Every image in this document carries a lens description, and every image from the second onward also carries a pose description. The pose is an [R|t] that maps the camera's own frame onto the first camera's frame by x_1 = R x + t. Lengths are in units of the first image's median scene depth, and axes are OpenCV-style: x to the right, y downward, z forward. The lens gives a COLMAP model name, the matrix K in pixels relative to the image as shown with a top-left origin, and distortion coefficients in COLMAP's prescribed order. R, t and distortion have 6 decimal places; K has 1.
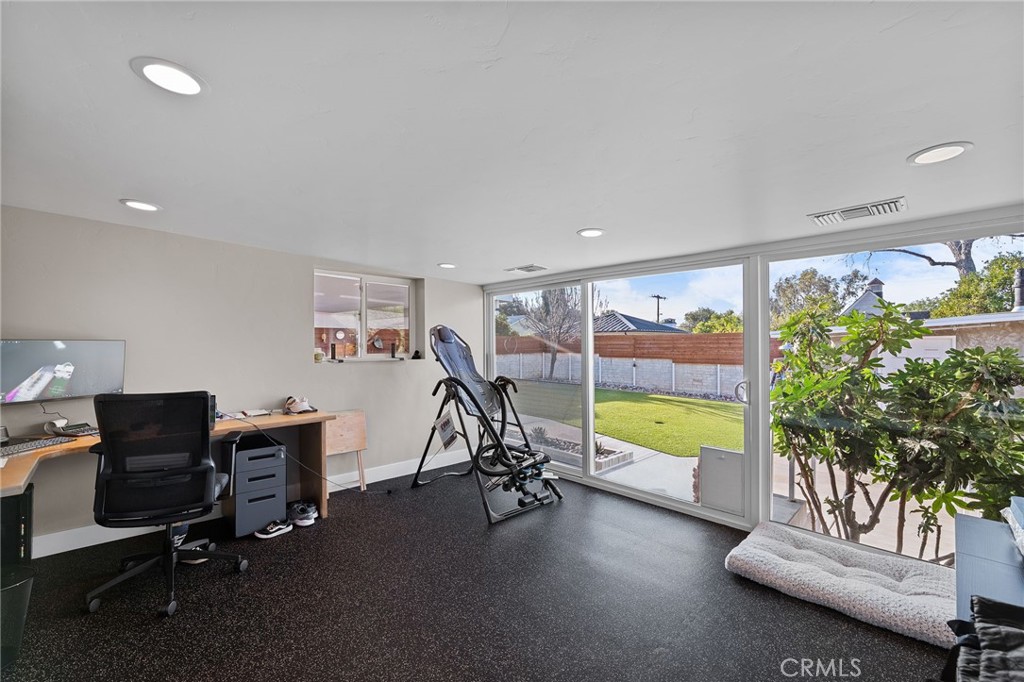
lens RADIAL K [[418.8, 0, 512.0], [0, 418.8, 341.0], [0, 0, 1]] dist [-0.003729, -0.000070]
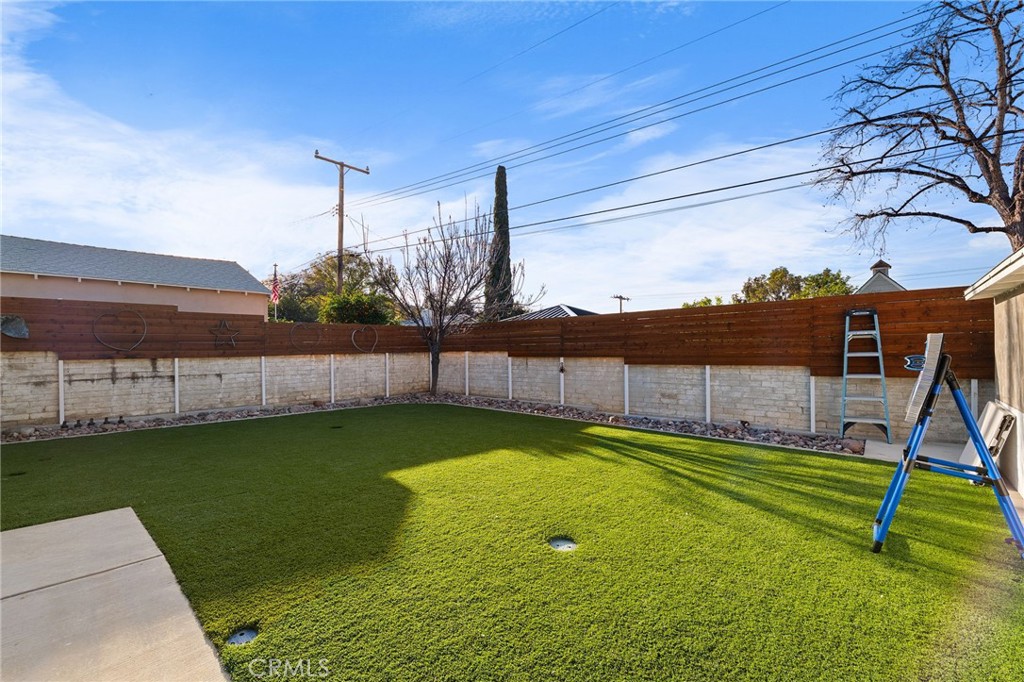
lens RADIAL K [[418.8, 0, 512.0], [0, 418.8, 341.0], [0, 0, 1]] dist [-0.003729, -0.000070]
pose [[0.997425, -0.003795, 0.071613, 0.144682], [0.005448, 0.999723, -0.022906, 0.024496], [-0.071506, 0.023237, 0.997169, 0.339058]]
